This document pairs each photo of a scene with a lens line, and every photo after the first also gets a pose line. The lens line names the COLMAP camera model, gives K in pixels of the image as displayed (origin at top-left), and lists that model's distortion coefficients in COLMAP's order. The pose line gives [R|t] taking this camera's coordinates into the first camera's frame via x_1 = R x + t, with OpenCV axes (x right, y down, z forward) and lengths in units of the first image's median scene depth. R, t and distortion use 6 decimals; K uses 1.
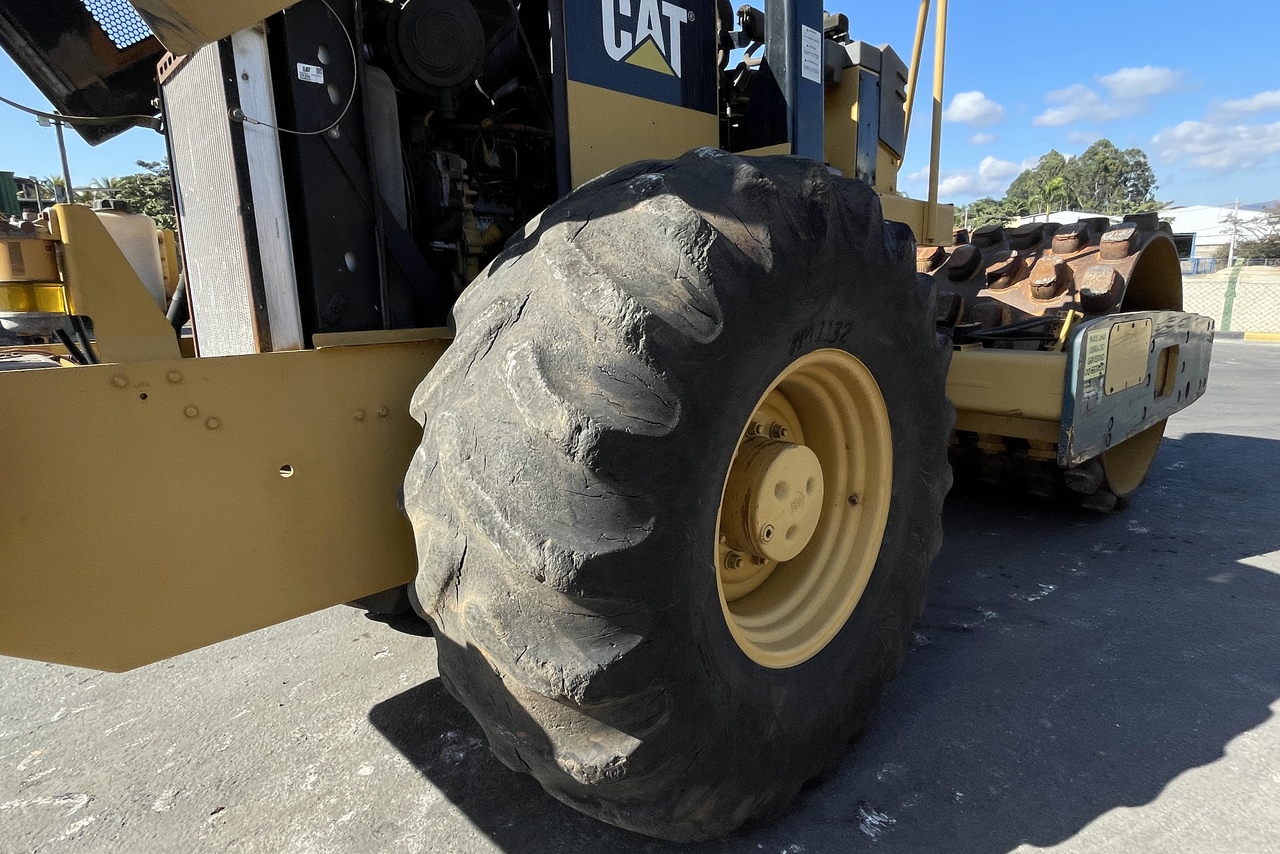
lens RADIAL K [[683.8, 0, 618.8], [0, 683.8, 425.8], [0, 0, 1]] dist [-0.000760, 0.000161]
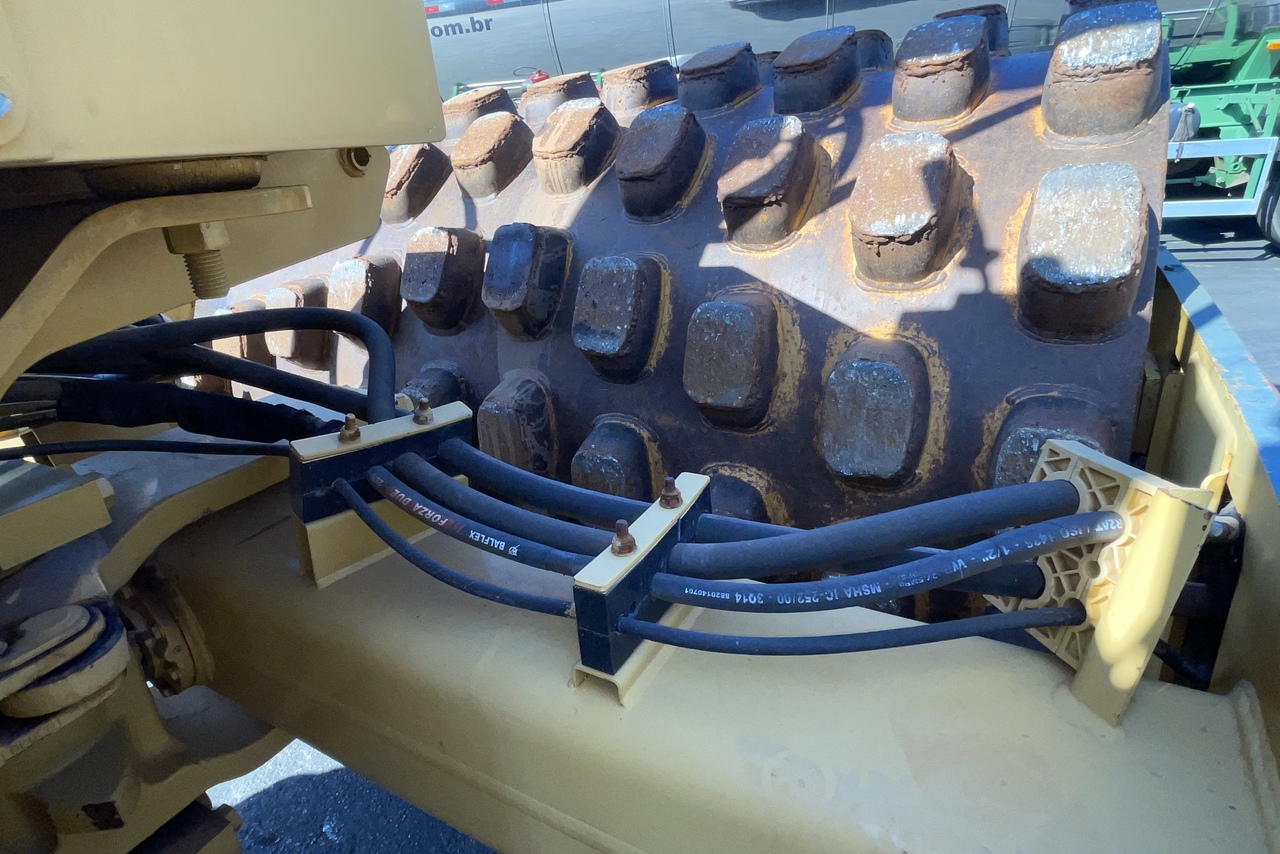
lens RADIAL K [[683.8, 0, 618.8], [0, 683.8, 425.8], [0, 0, 1]] dist [-0.000760, 0.000161]
pose [[0.946045, -0.171902, 0.274678, 0.712253], [0.122489, 0.974502, 0.187997, -0.339143], [-0.299991, -0.144208, 0.942979, 1.284474]]
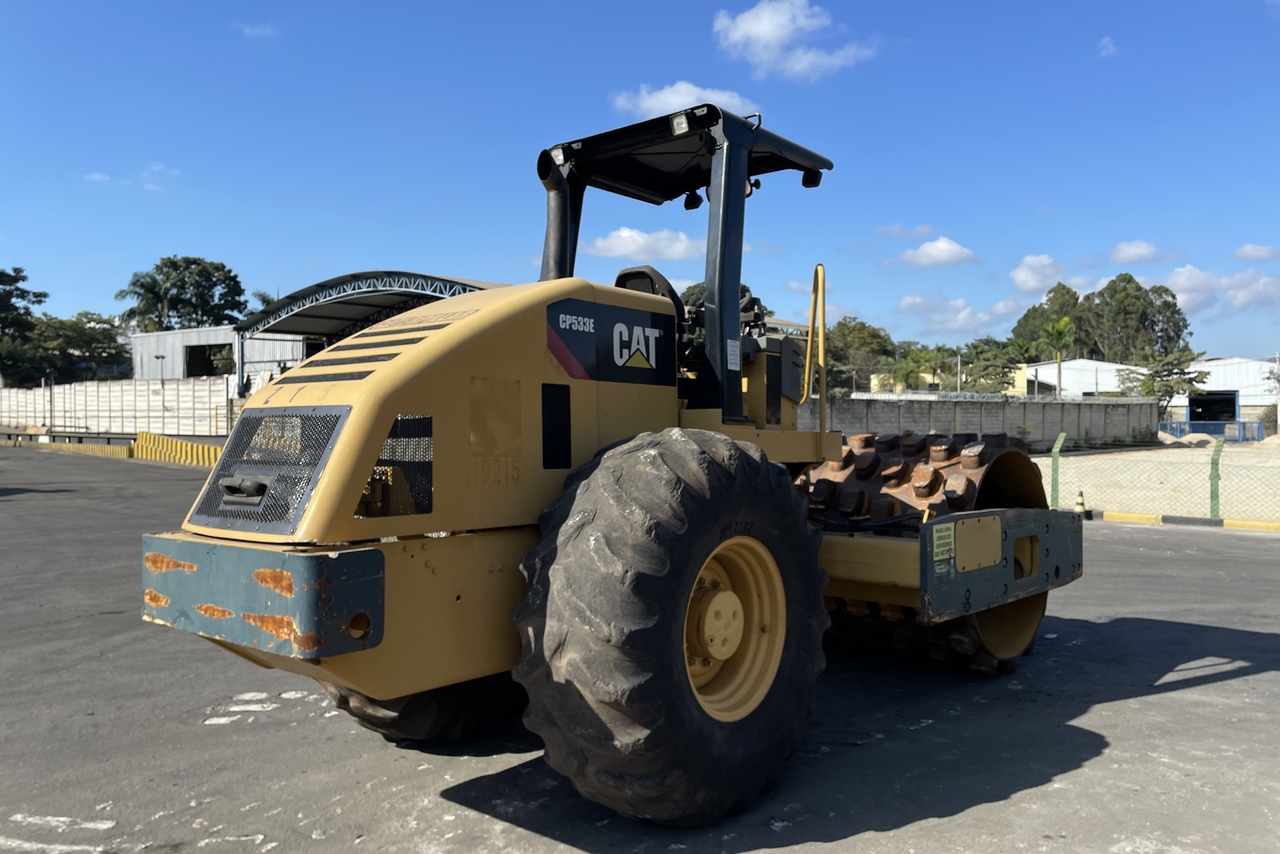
lens RADIAL K [[949.2, 0, 620.1], [0, 949.2, 427.6], [0, 0, 1]] dist [0.101676, -0.132684]
pose [[0.993639, 0.026723, 0.109396, -0.253629], [-0.003252, 0.977842, -0.209319, 0.114136], [-0.112566, 0.207632, 0.971709, -1.251931]]
